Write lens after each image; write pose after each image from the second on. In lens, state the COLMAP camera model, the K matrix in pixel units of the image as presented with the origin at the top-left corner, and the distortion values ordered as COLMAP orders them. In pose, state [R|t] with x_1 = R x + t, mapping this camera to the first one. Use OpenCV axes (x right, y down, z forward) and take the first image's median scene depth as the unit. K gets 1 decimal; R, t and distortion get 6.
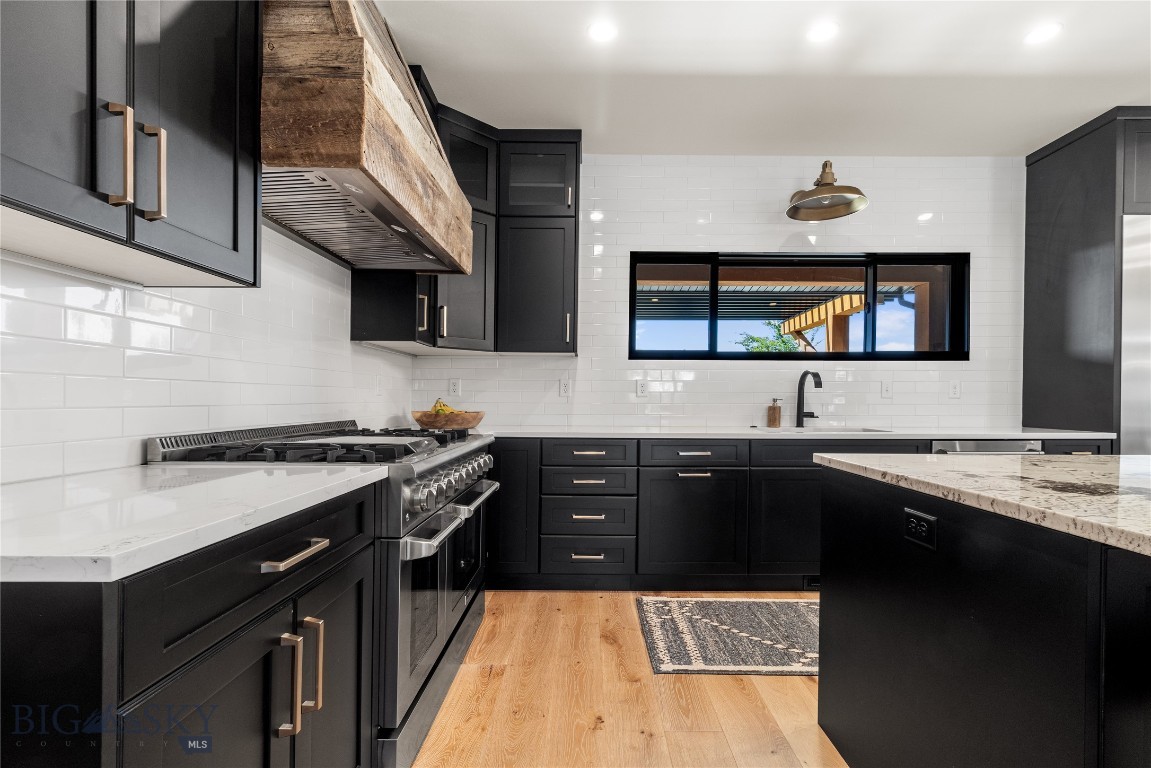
lens RADIAL K [[531.2, 0, 590.7], [0, 531.2, 402.6], [0, 0, 1]] dist [0.000508, 0.000574]
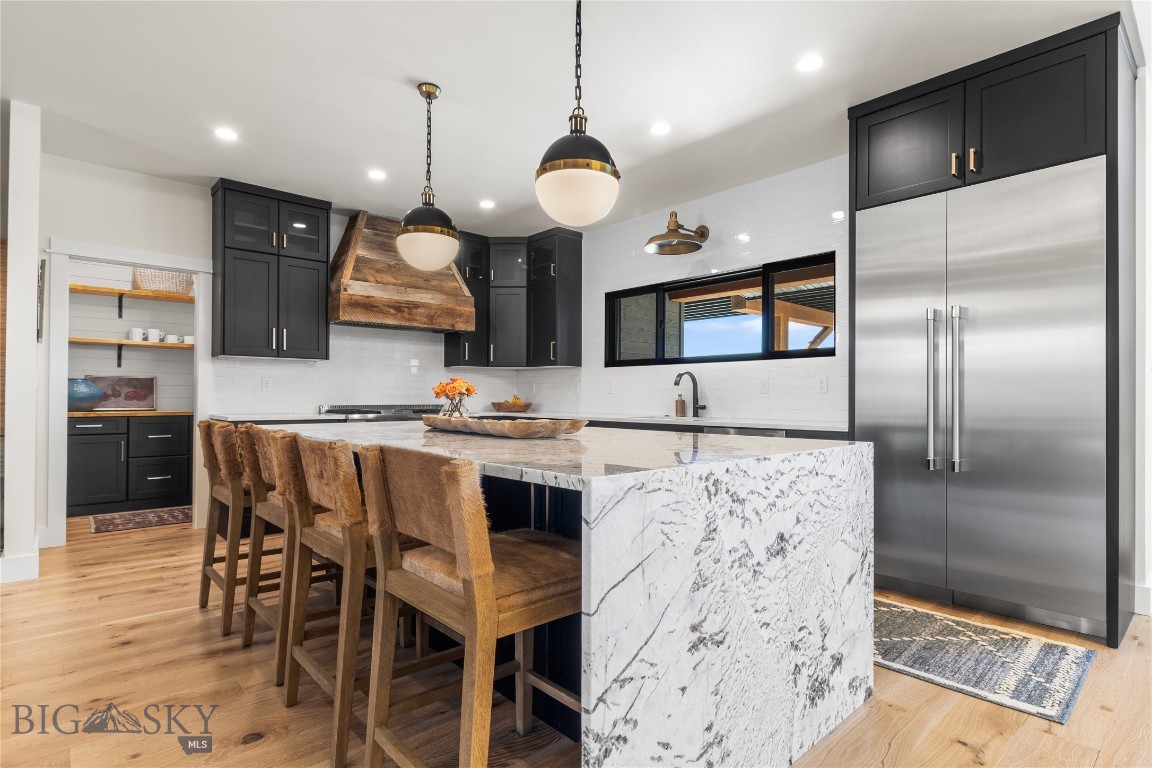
lens RADIAL K [[590.8, 0, 611.4], [0, 590.8, 391.8], [0, 0, 1]] dist [-0.000433, -0.000518]
pose [[0.689978, -0.008216, -0.723784, 1.347085], [-0.005062, 0.999856, -0.016176, 0.010974], [0.723813, 0.014824, 0.689837, -0.098354]]
